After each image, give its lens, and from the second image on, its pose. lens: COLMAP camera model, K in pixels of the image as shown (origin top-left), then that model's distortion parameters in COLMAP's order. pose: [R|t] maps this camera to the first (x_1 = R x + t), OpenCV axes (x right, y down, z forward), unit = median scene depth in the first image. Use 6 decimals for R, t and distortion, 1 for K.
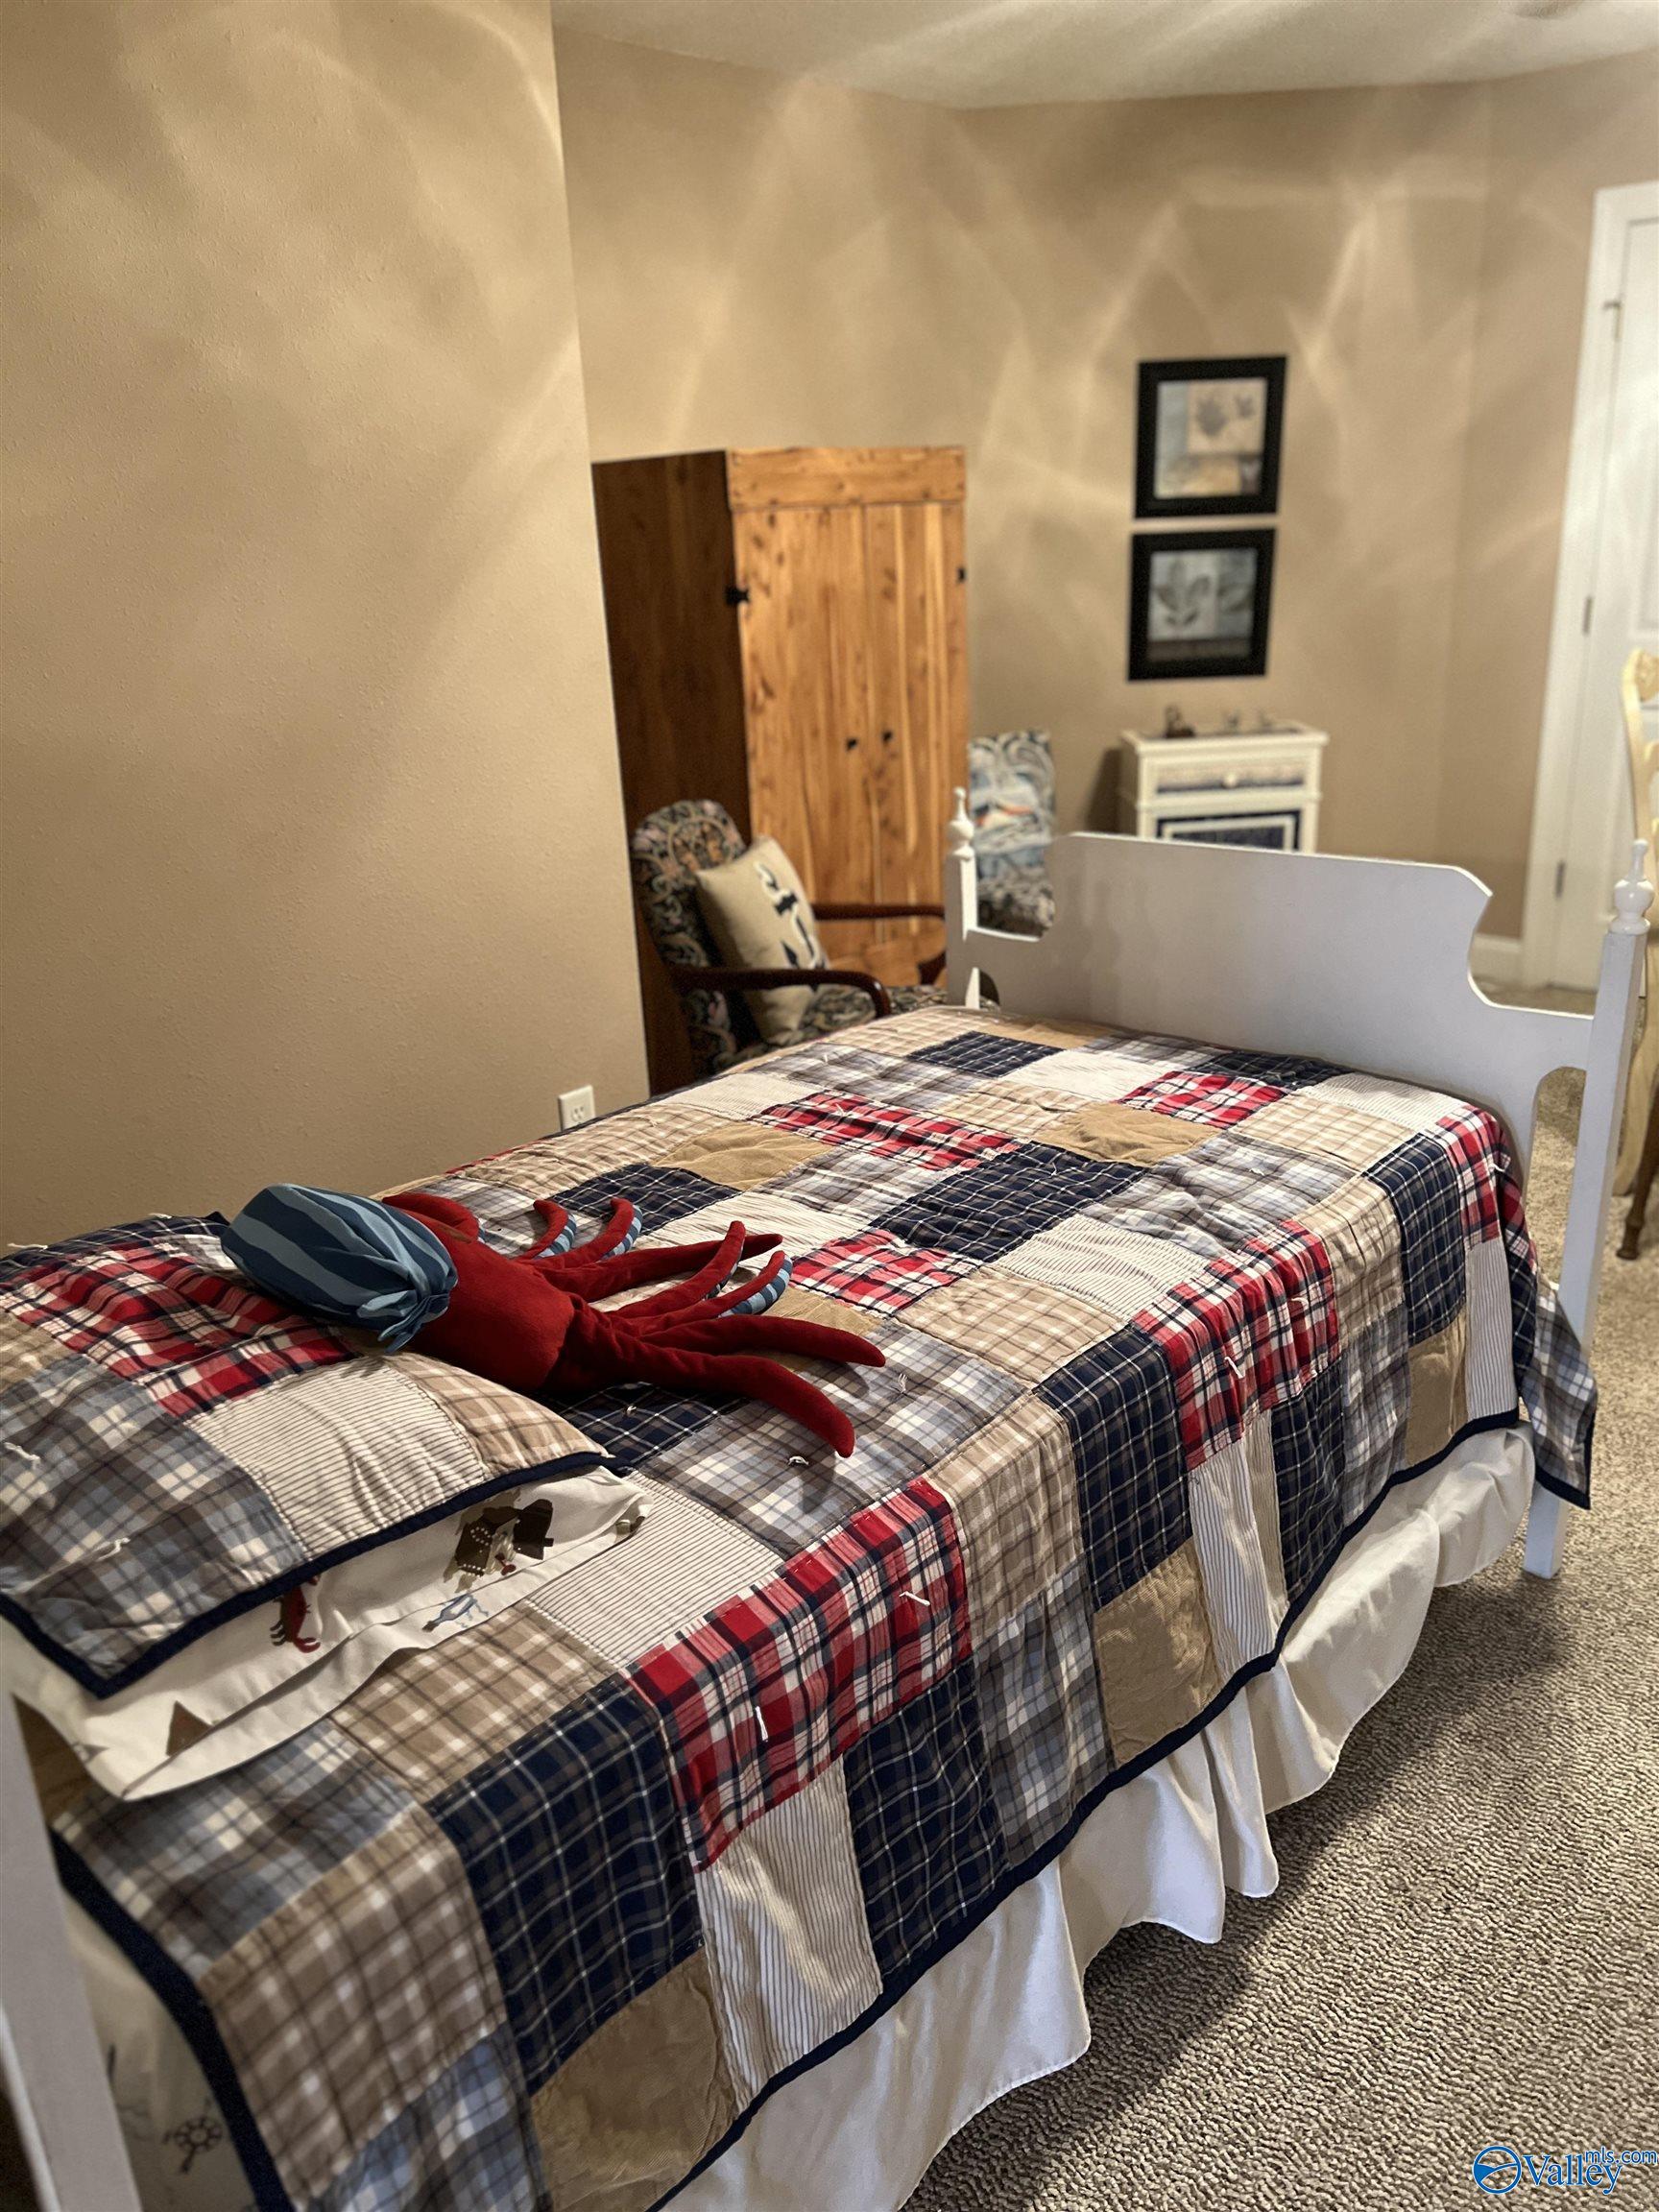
lens RADIAL K [[1659.3, 0, 830.6], [0, 1659.3, 1101.1], [0, 0, 1]] dist [0.013321, -0.000717]
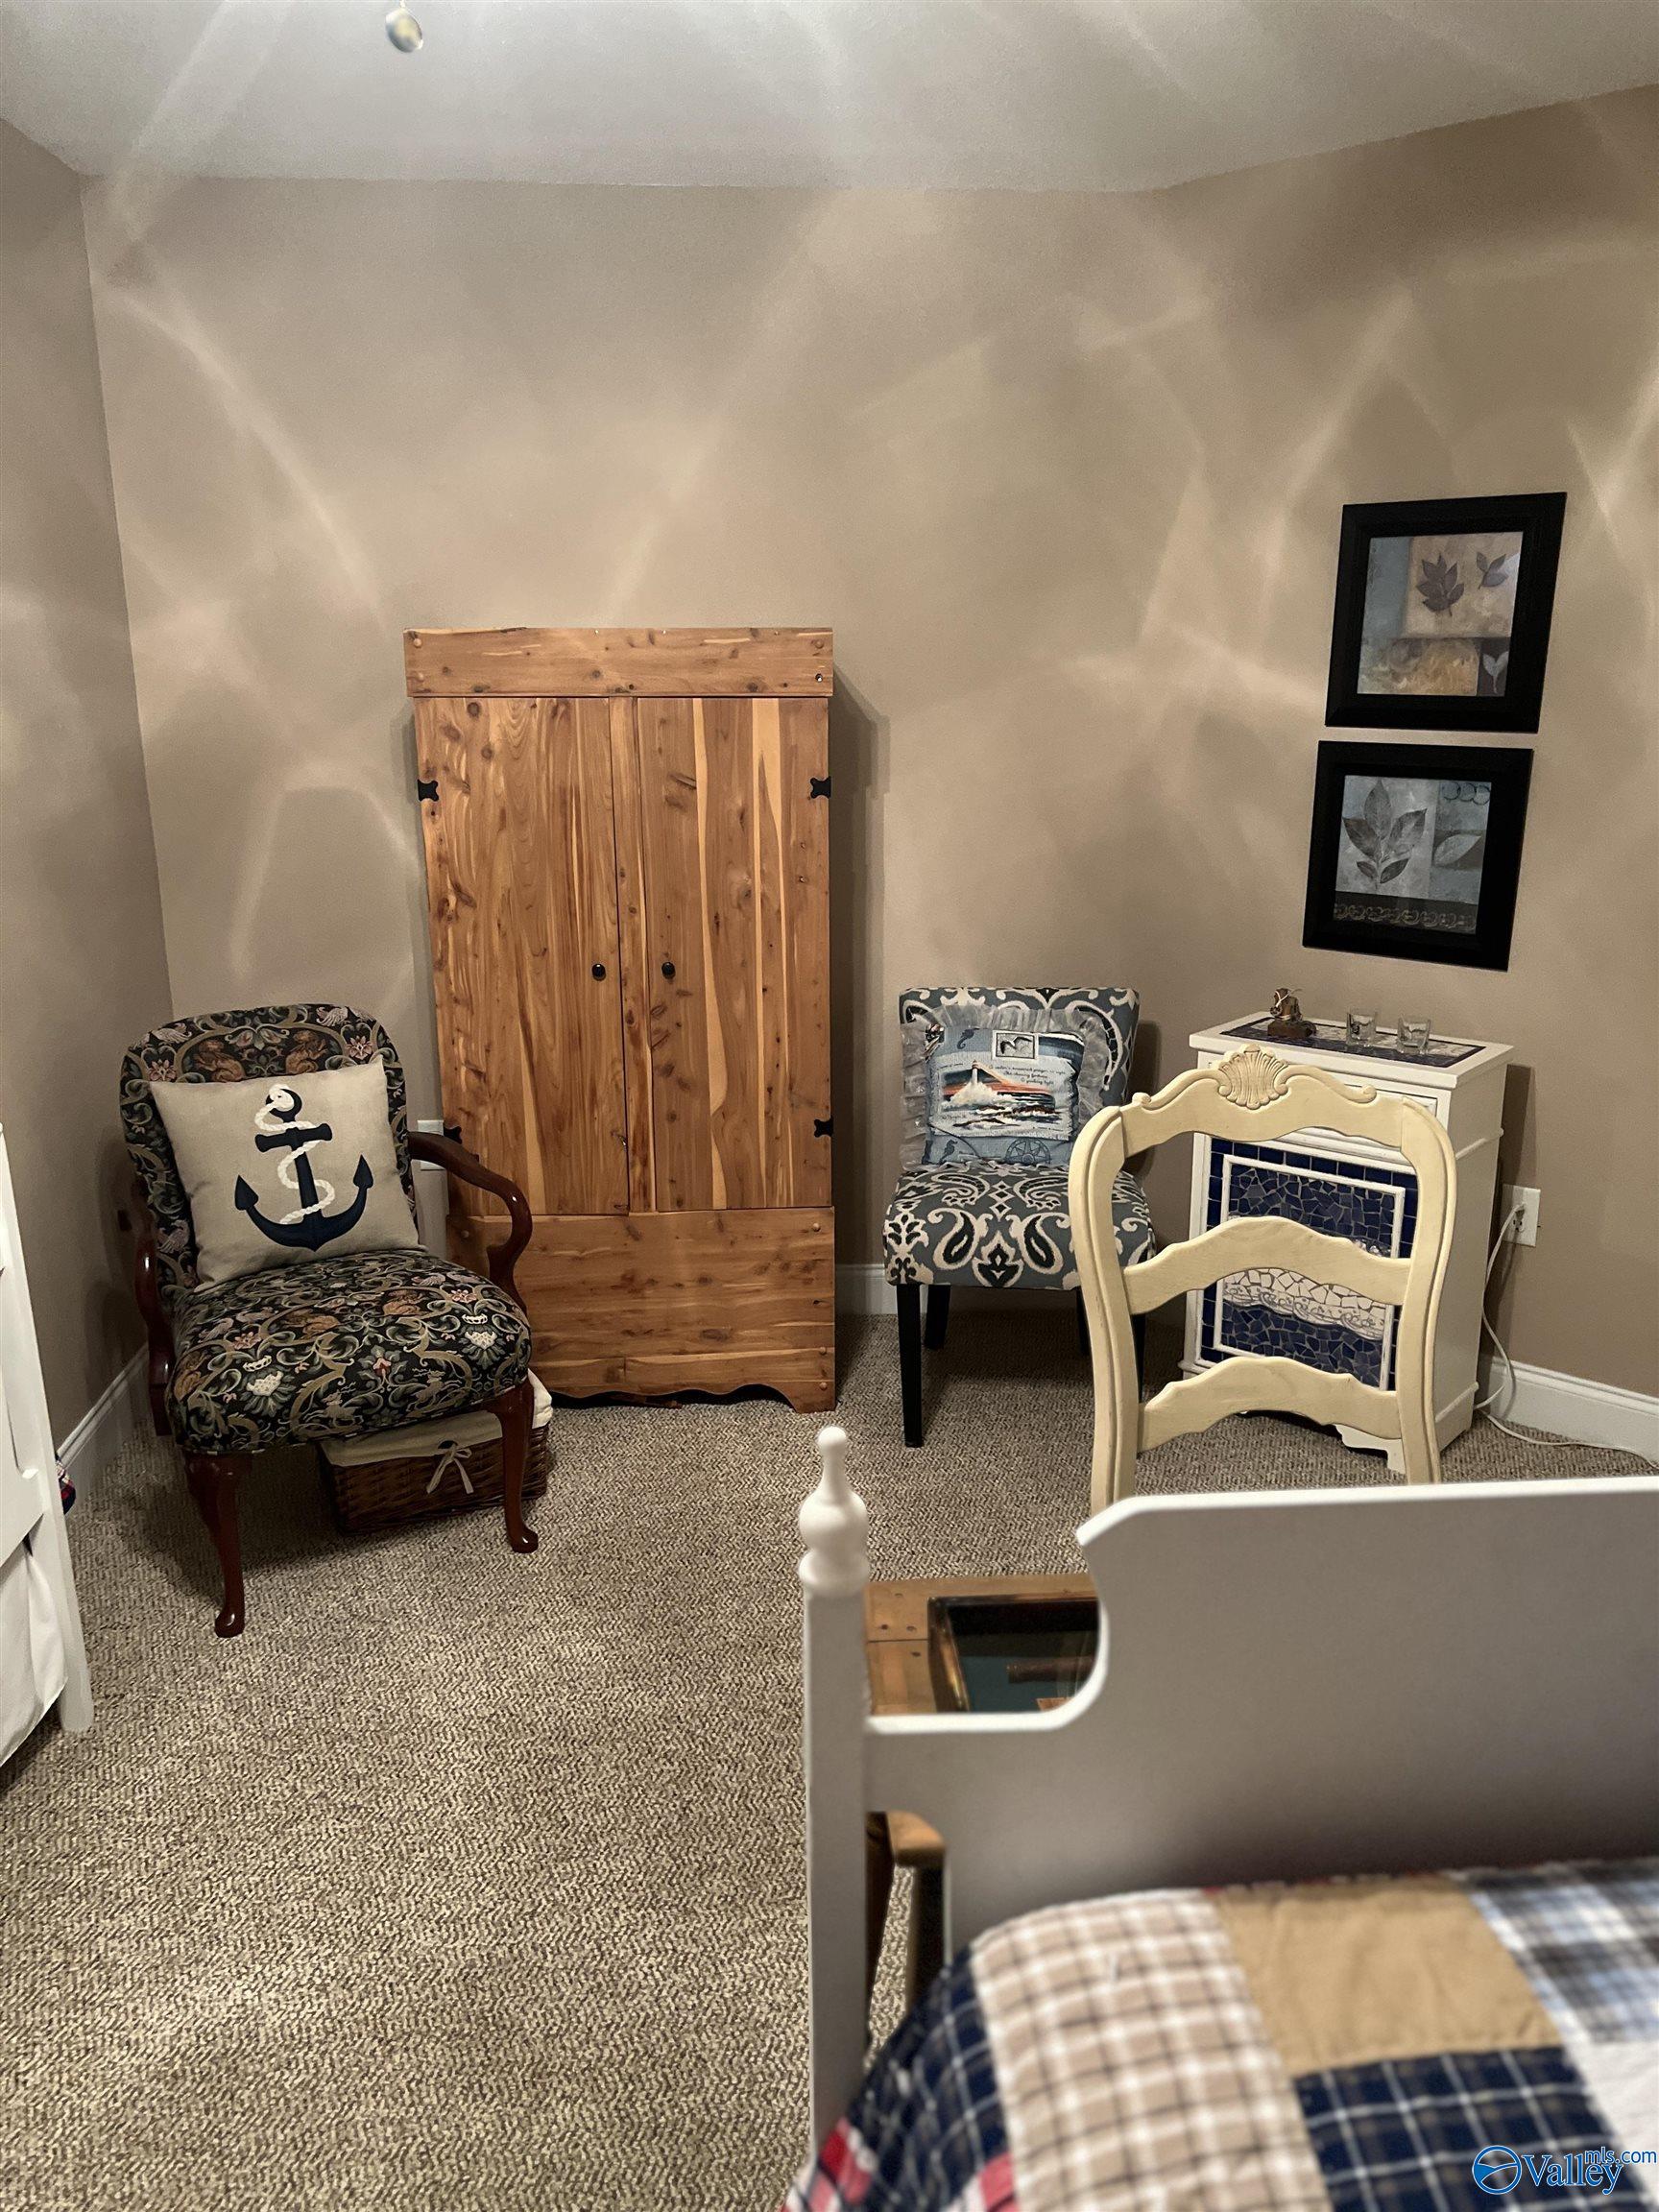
lens RADIAL K [[1659.3, 0, 831.0], [0, 1659.3, 1118.0], [0, 0, 1]] dist [0.013321, -0.000717]
pose [[0.729889, 0.222942, -0.646188, 0.531311], [-0.252707, 0.966353, 0.047963, -0.172336], [0.635139, 0.128288, 0.761670, 0.357543]]
